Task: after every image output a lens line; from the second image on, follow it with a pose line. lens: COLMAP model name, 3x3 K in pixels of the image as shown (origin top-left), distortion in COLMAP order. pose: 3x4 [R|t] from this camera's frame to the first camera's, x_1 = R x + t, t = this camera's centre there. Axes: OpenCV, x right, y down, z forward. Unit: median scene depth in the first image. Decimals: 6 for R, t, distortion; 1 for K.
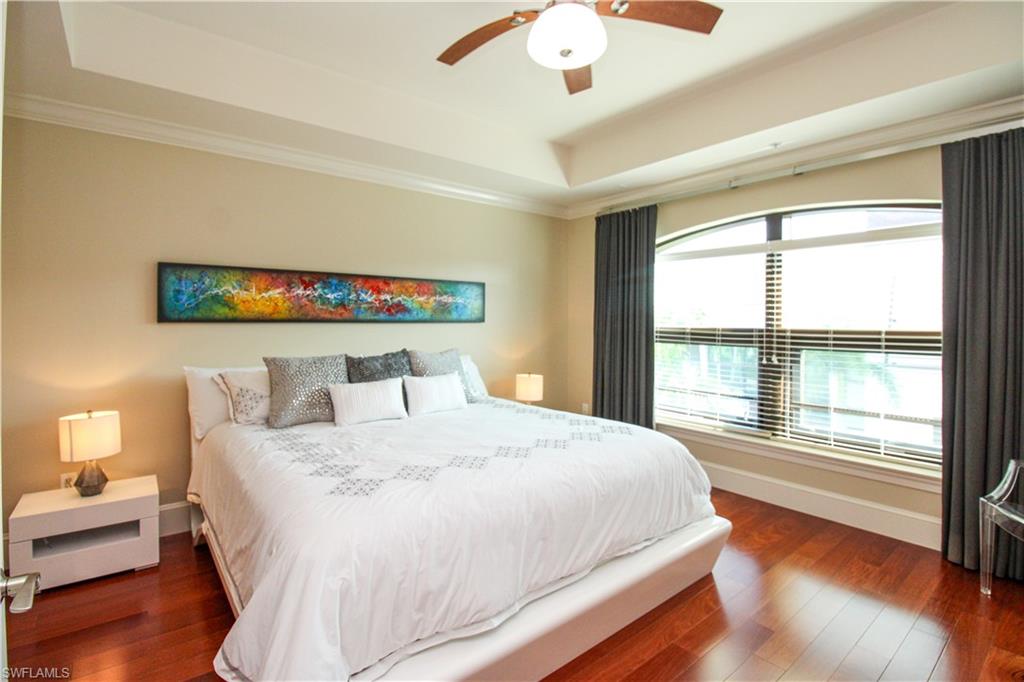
lens RADIAL K [[468.8, 0, 513.2], [0, 468.8, 324.7], [0, 0, 1]] dist [0.001262, -0.013425]
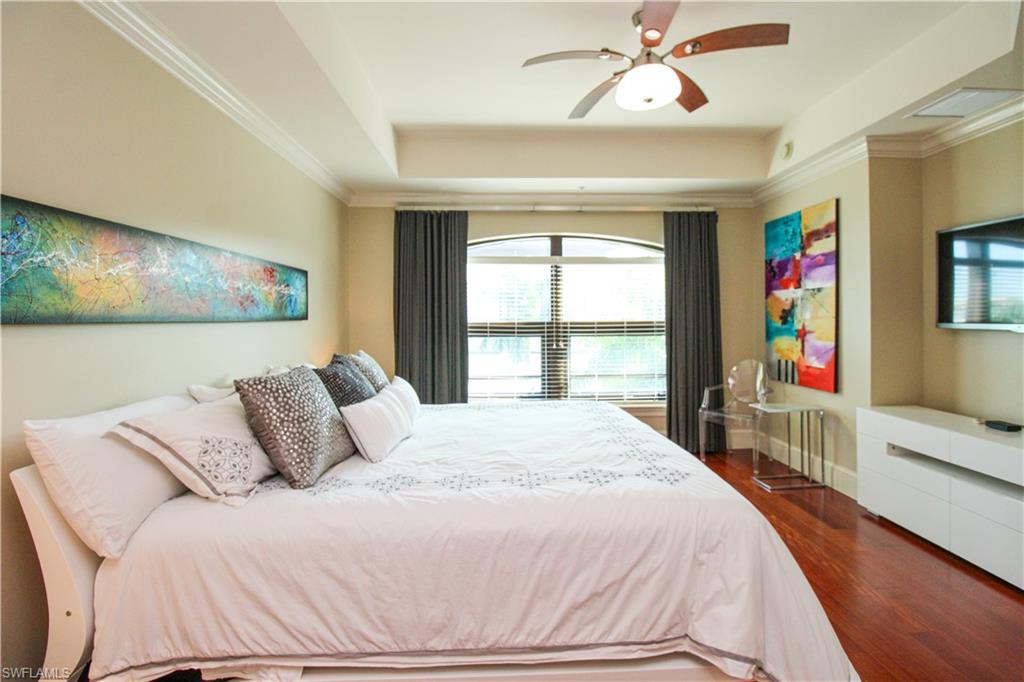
lens RADIAL K [[468.8, 0, 513.2], [0, 468.8, 324.7], [0, 0, 1]] dist [0.001262, -0.013425]
pose [[0.621825, -0.019214, 0.782921, -0.578736], [0.016117, 0.999801, 0.011736, -0.000865], [-0.782990, 0.005320, 0.622011, 0.267107]]
